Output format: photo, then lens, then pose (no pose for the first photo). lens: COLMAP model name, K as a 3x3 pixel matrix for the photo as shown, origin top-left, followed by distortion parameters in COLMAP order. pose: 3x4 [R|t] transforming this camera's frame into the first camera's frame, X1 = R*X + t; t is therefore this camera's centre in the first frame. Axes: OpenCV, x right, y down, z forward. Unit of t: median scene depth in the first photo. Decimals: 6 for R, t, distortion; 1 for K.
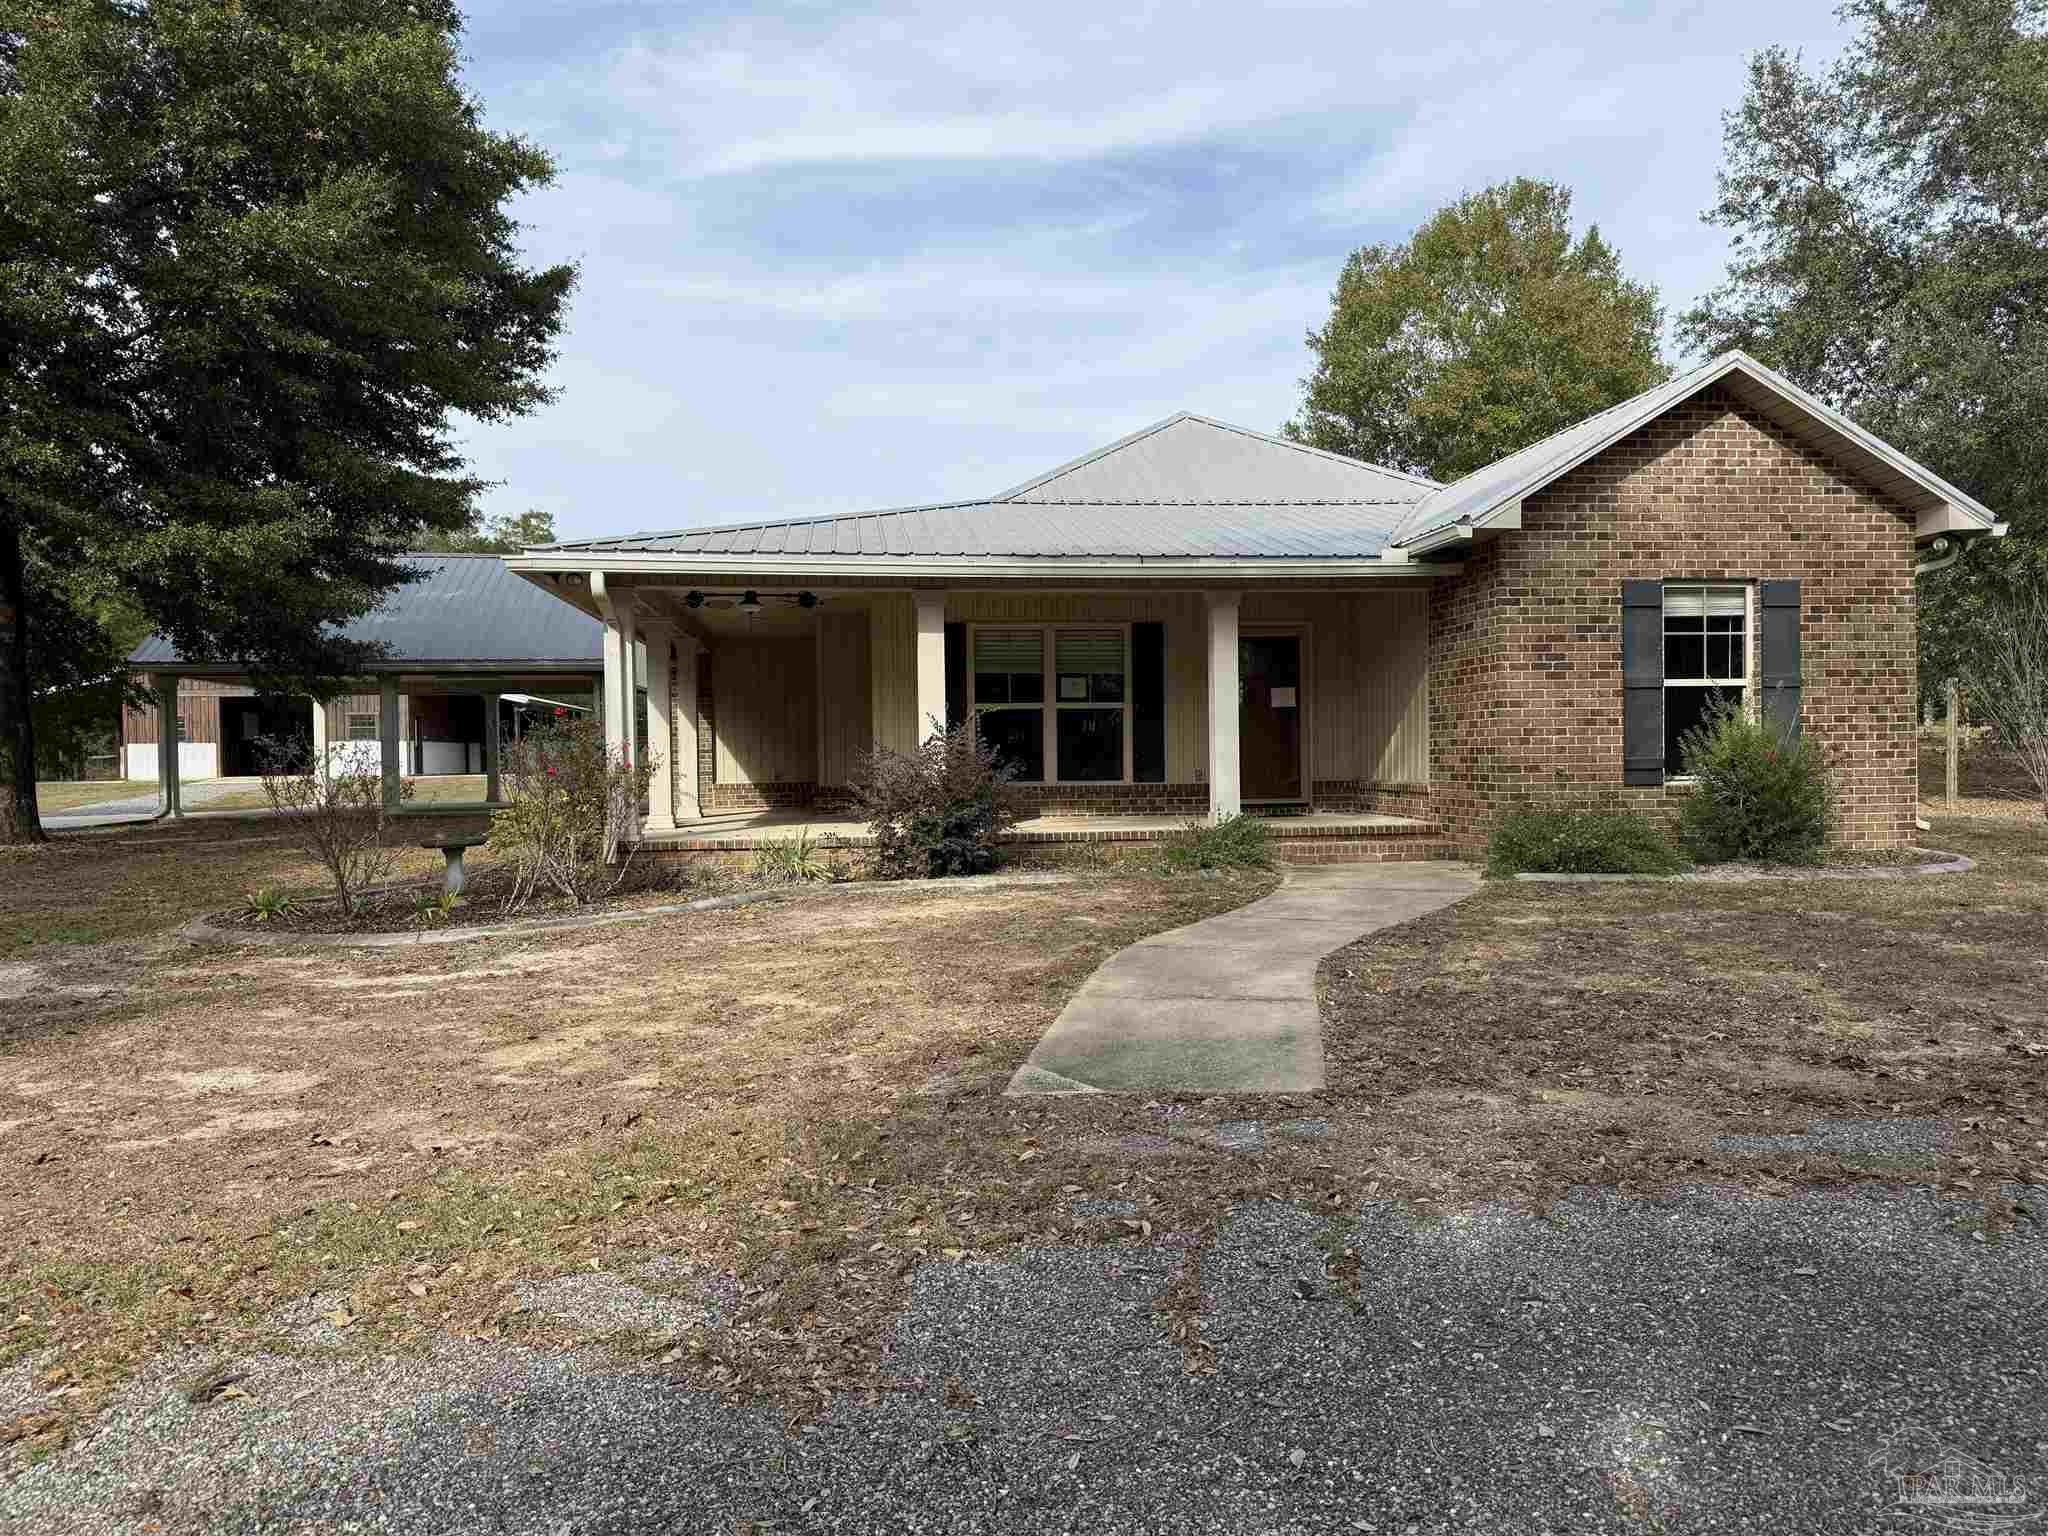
lens RADIAL K [[1659.2, 0, 1010.9], [0, 1659.2, 786.2], [0, 0, 1]] dist [0.082638, -0.147793]
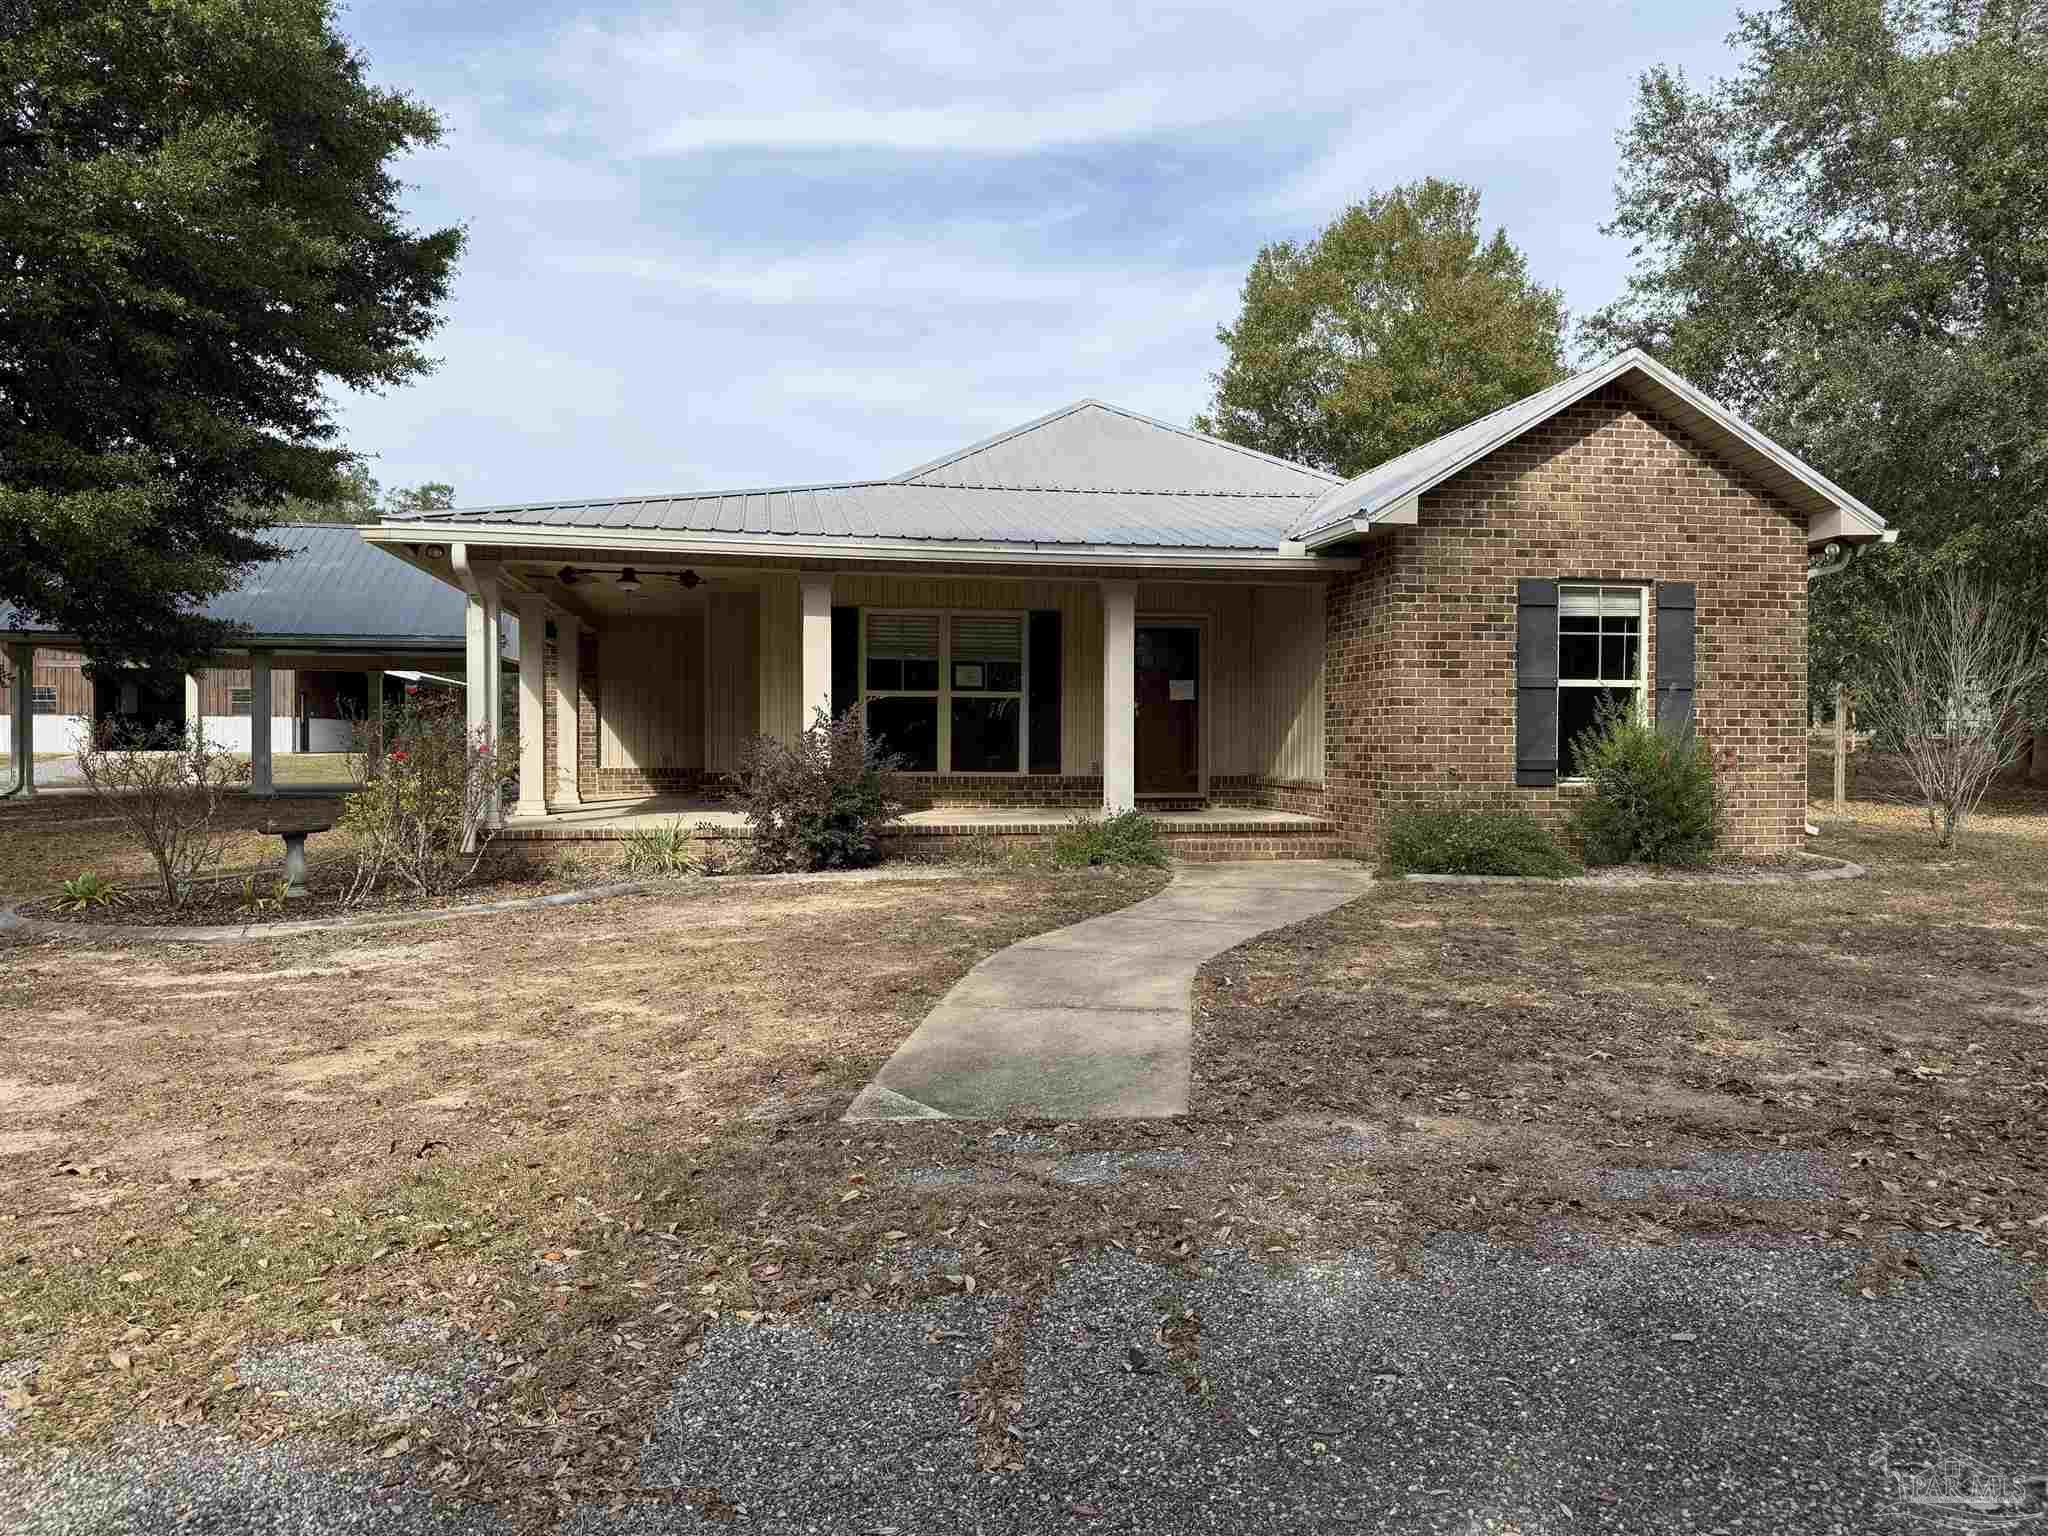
lens RADIAL K [[1647.0, 0, 1024.0], [0, 1647.0, 768.0], [0, 0, 1]] dist [0.089802, -0.177886]
pose [[0.998274, 0.015824, 0.056557, 0.019613], [-0.015666, 0.999872, -0.003228, -0.003349], [-0.056601, 0.002336, 0.998394, 0.038301]]
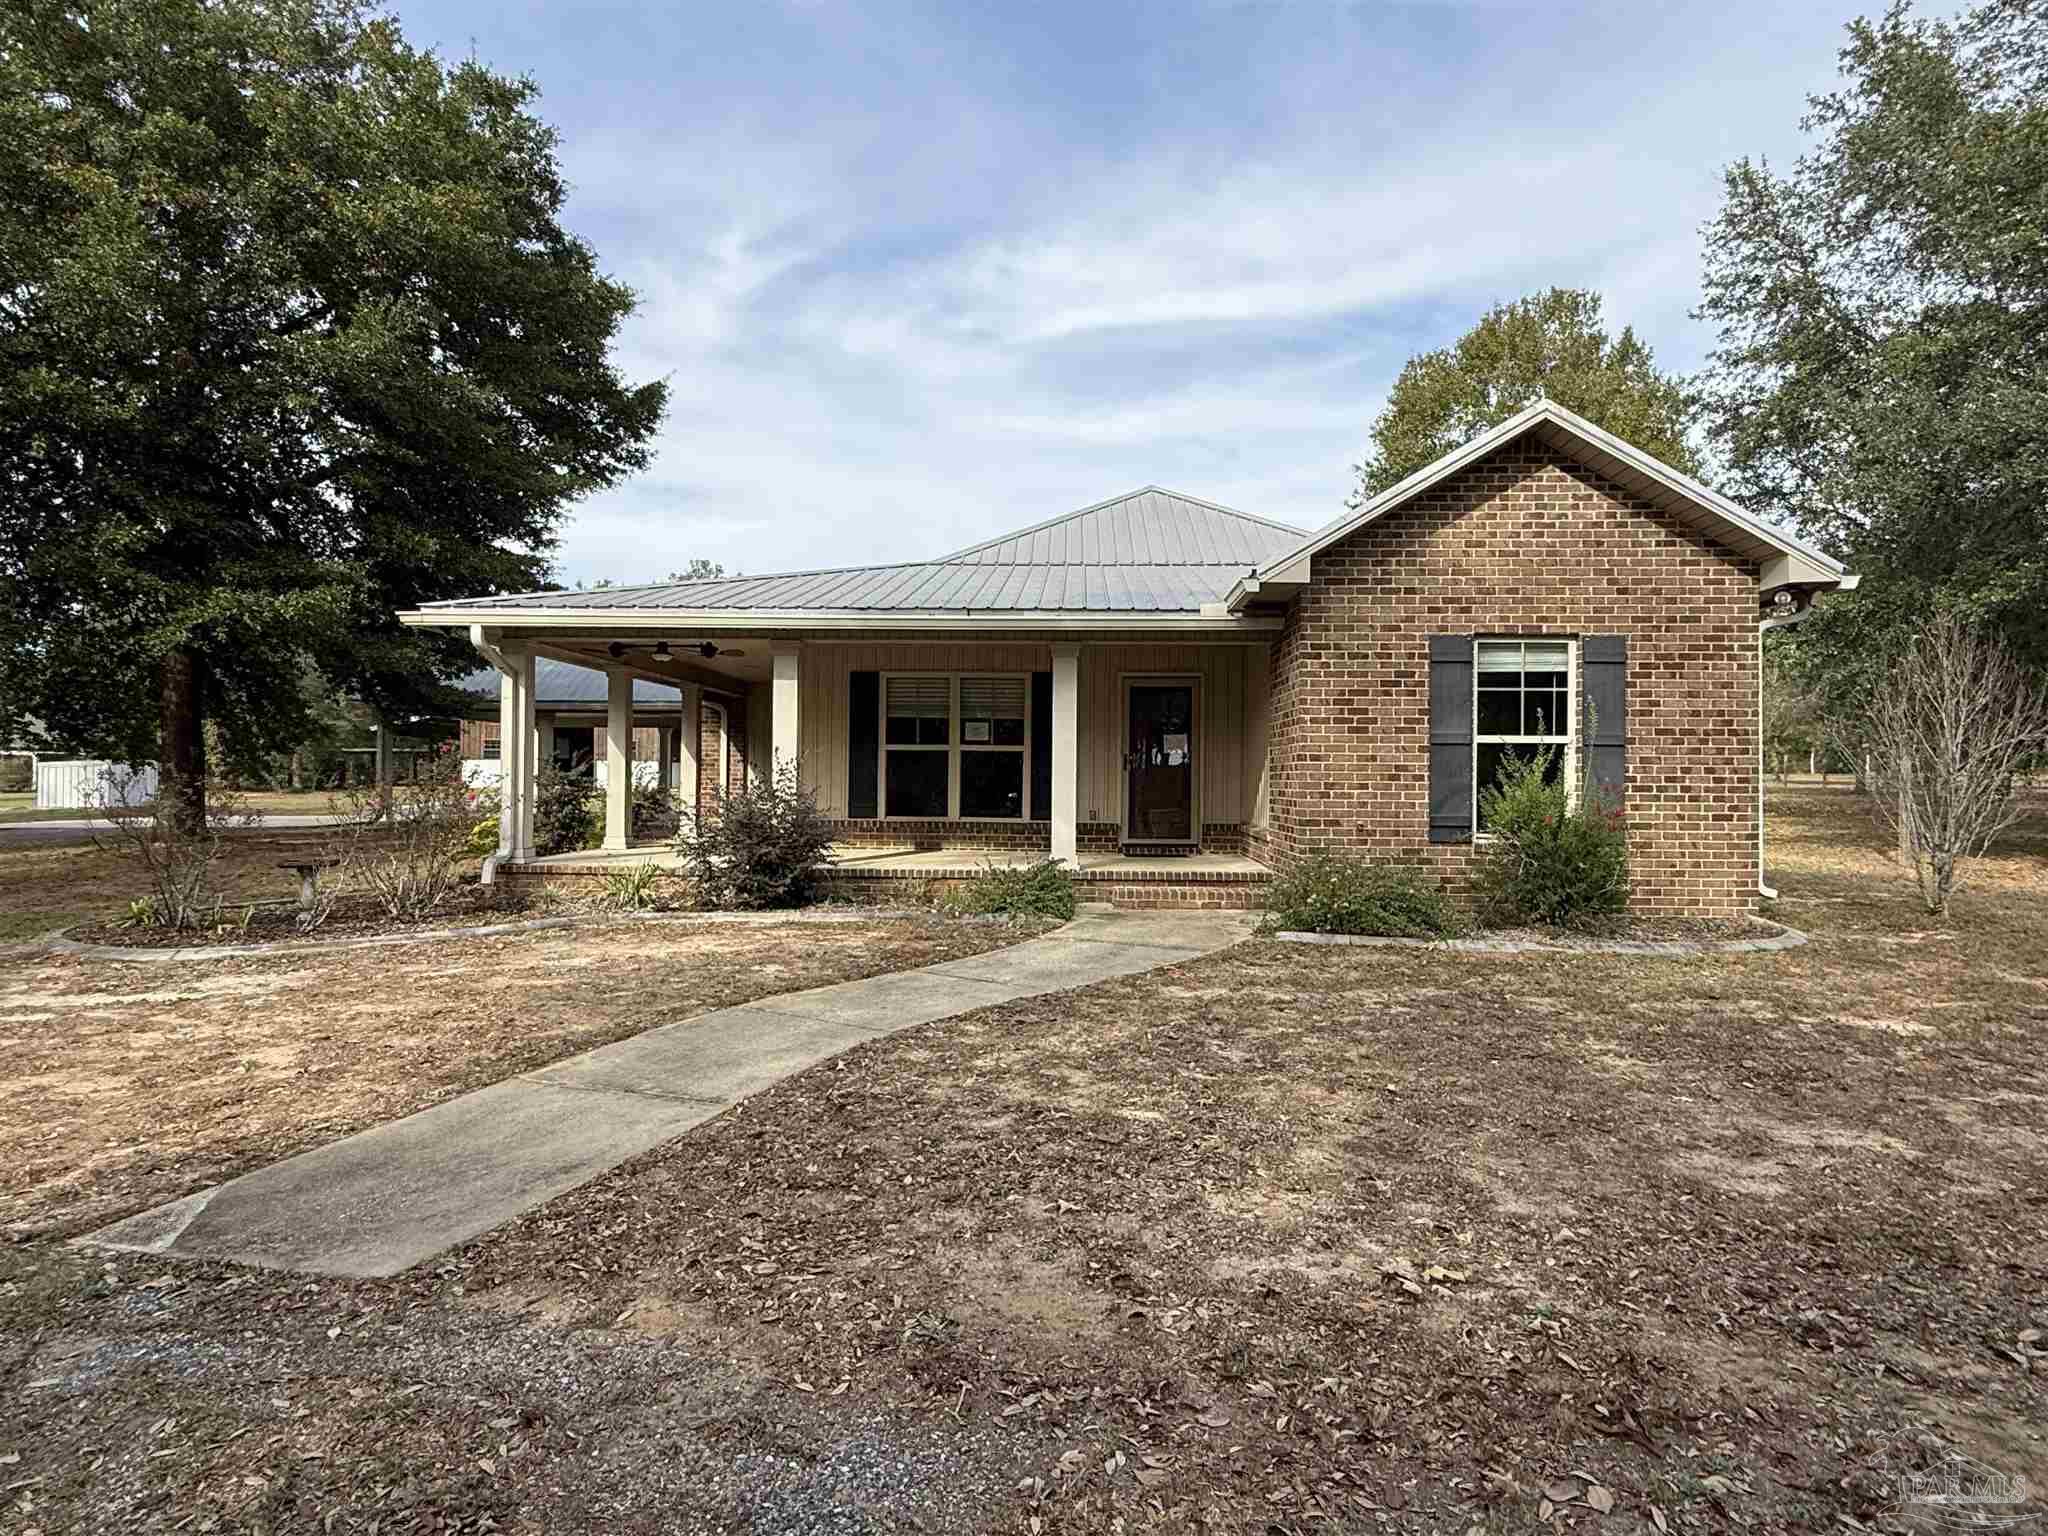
lens RADIAL K [[1279.1, 0, 1024.9], [0, 1279.1, 759.5], [0, 0, 1]] dist [0.001127, -0.000070]
pose [[0.982609, 0.019399, -0.184669, 0.268480], [-0.025032, 0.999288, -0.028220, -0.021898], [0.183990, 0.032352, 0.982395, 0.213637]]
